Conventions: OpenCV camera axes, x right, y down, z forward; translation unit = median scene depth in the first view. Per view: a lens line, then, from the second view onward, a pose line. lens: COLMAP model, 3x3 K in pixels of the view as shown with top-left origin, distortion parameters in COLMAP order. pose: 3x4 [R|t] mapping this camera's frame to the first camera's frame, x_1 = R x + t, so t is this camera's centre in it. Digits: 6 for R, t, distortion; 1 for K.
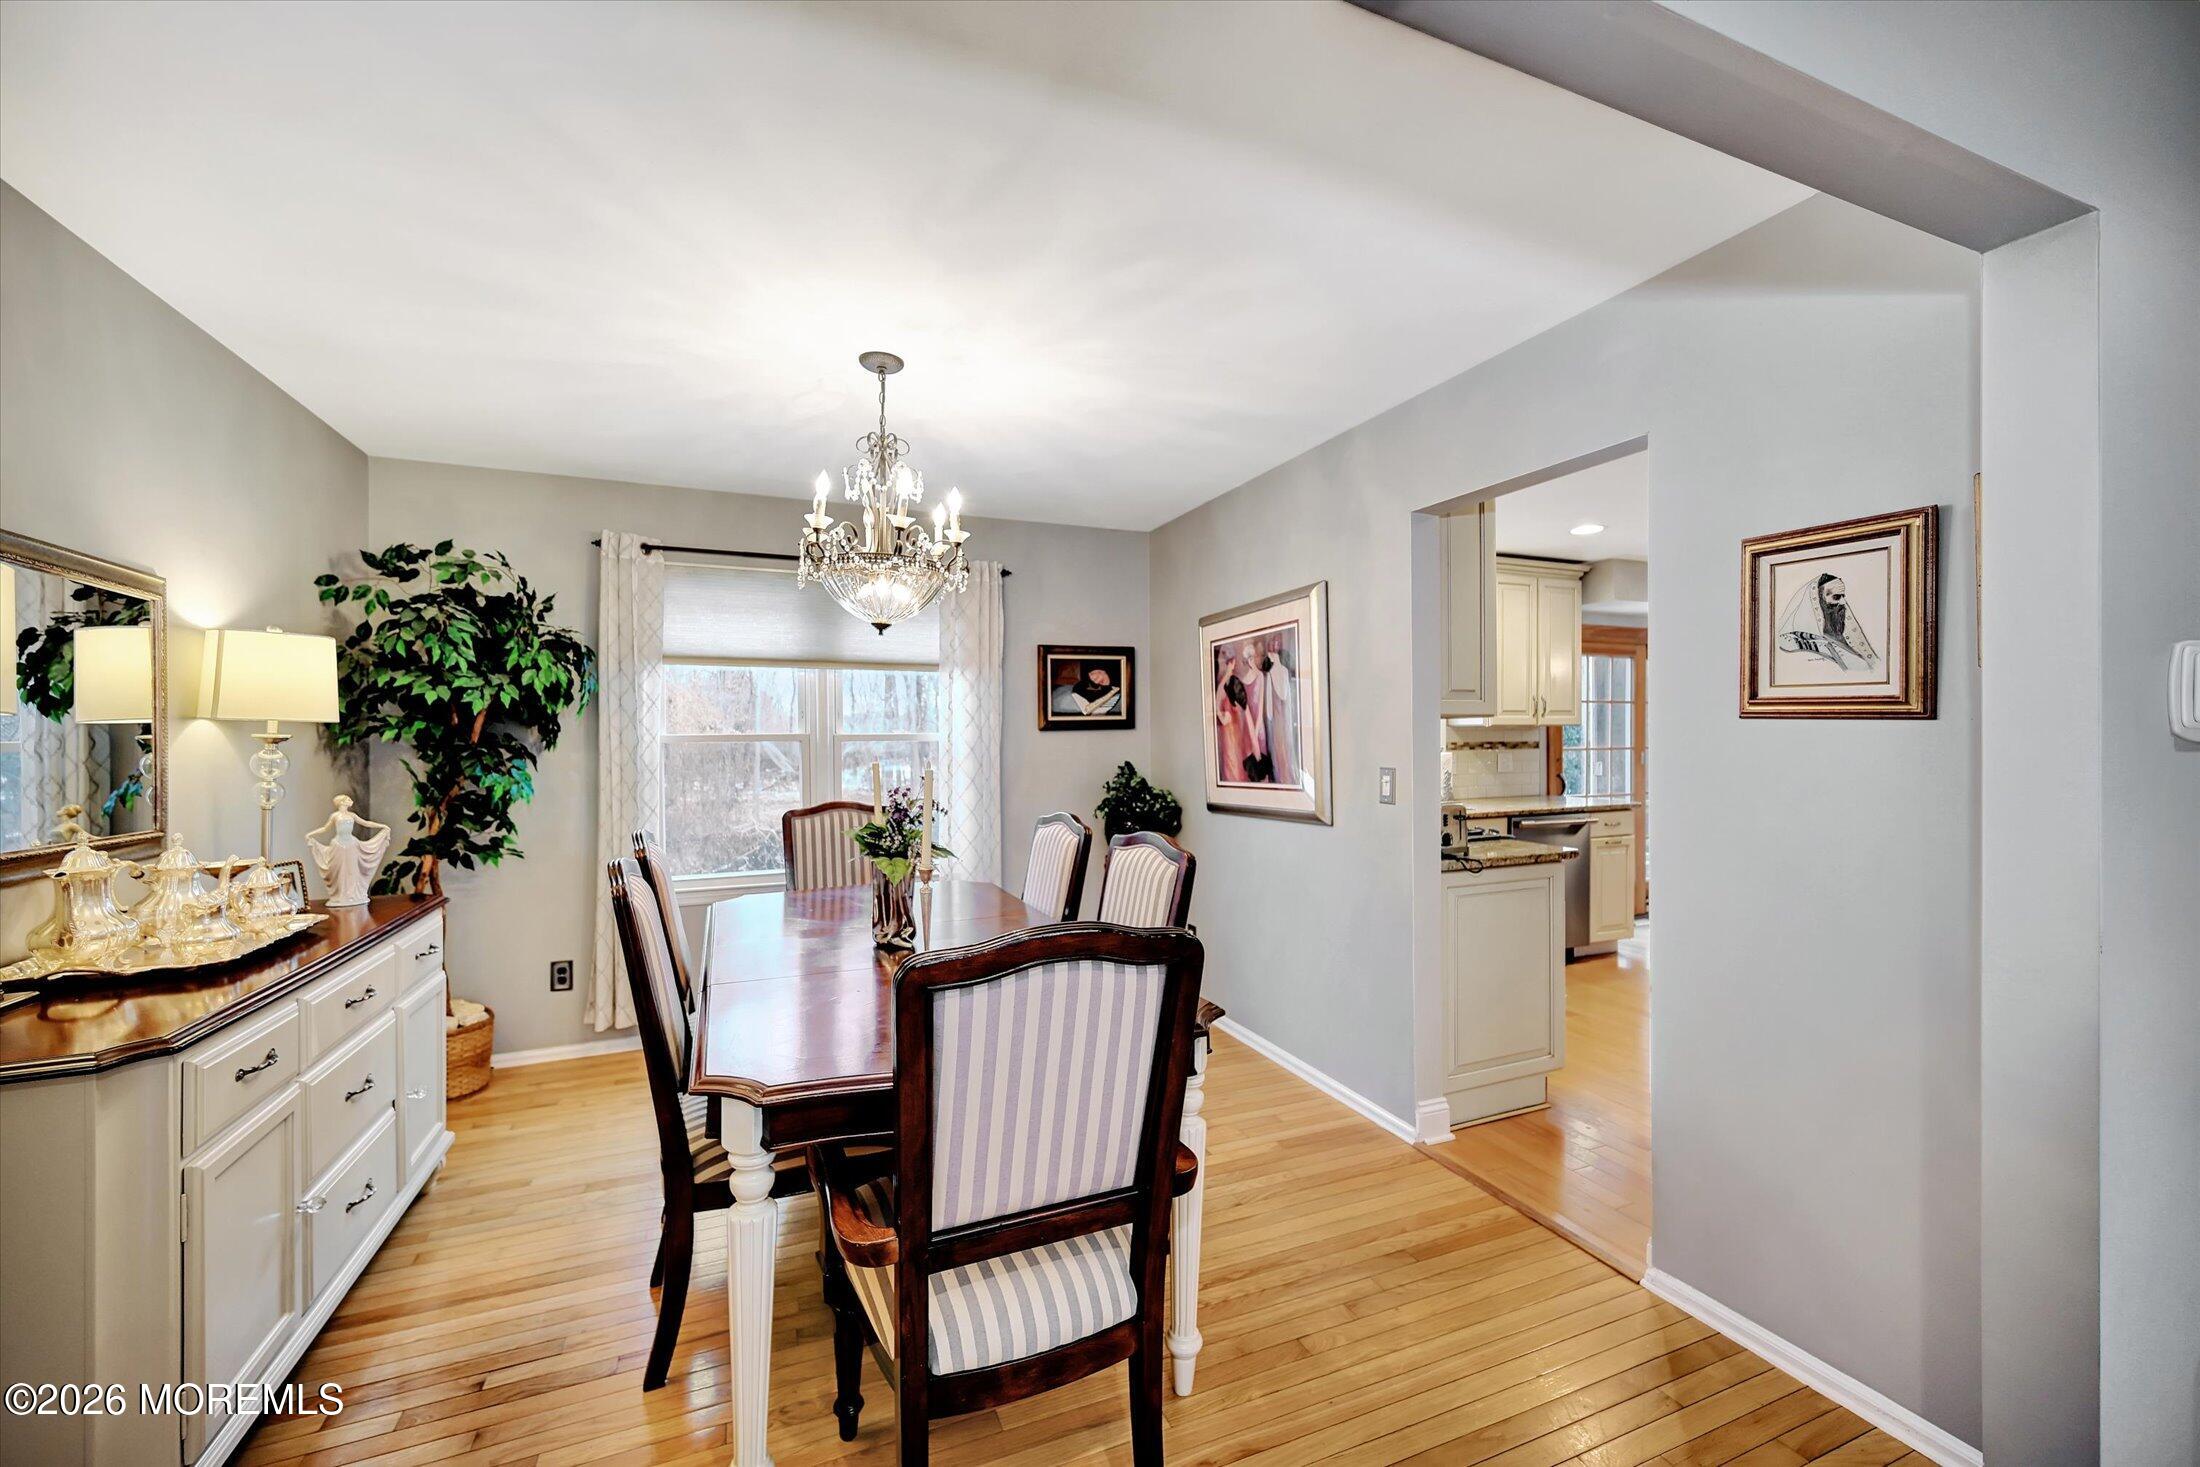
lens RADIAL K [[868.0, 0, 1093.8], [0, 868.0, 740.9], [0, 0, 1]] dist [-0.000176, -0.000040]
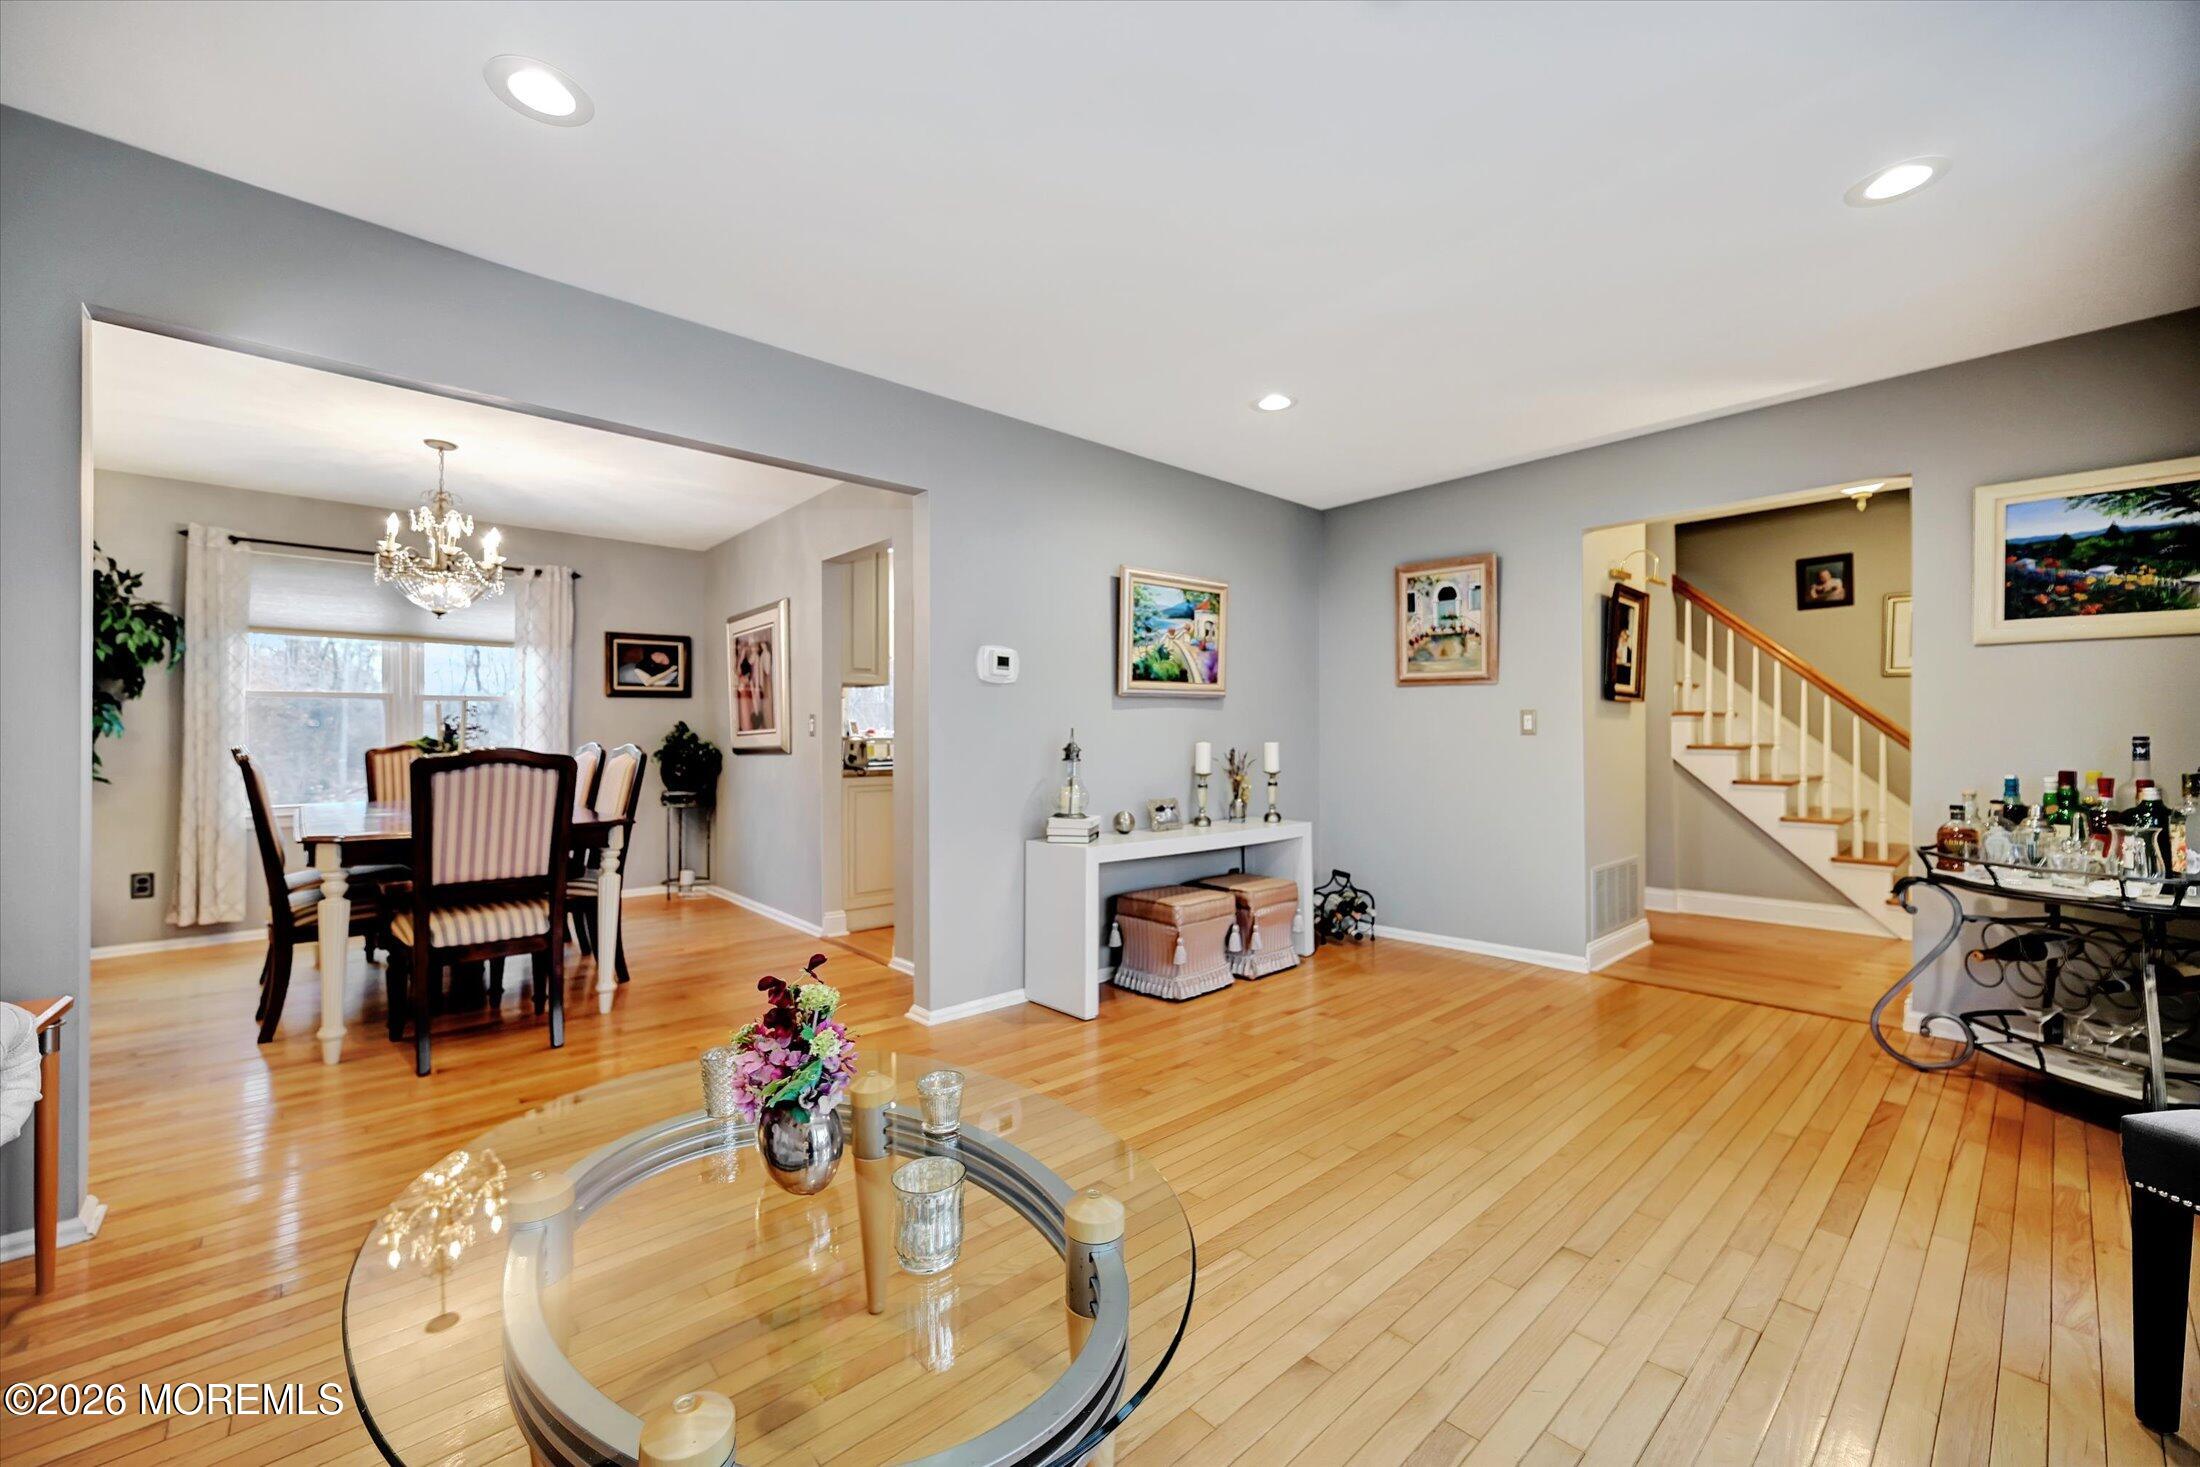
lens RADIAL K [[867.6, 0, 1100.0], [0, 867.6, 733.5], [0, 0, 1]] dist [0.001186, -0.003552]
pose [[0.940235, 0.004909, 0.340490, 0.242436], [-0.002380, 0.999966, -0.007845, 0.065887], [-0.340517, 0.006566, 0.940215, -0.614338]]
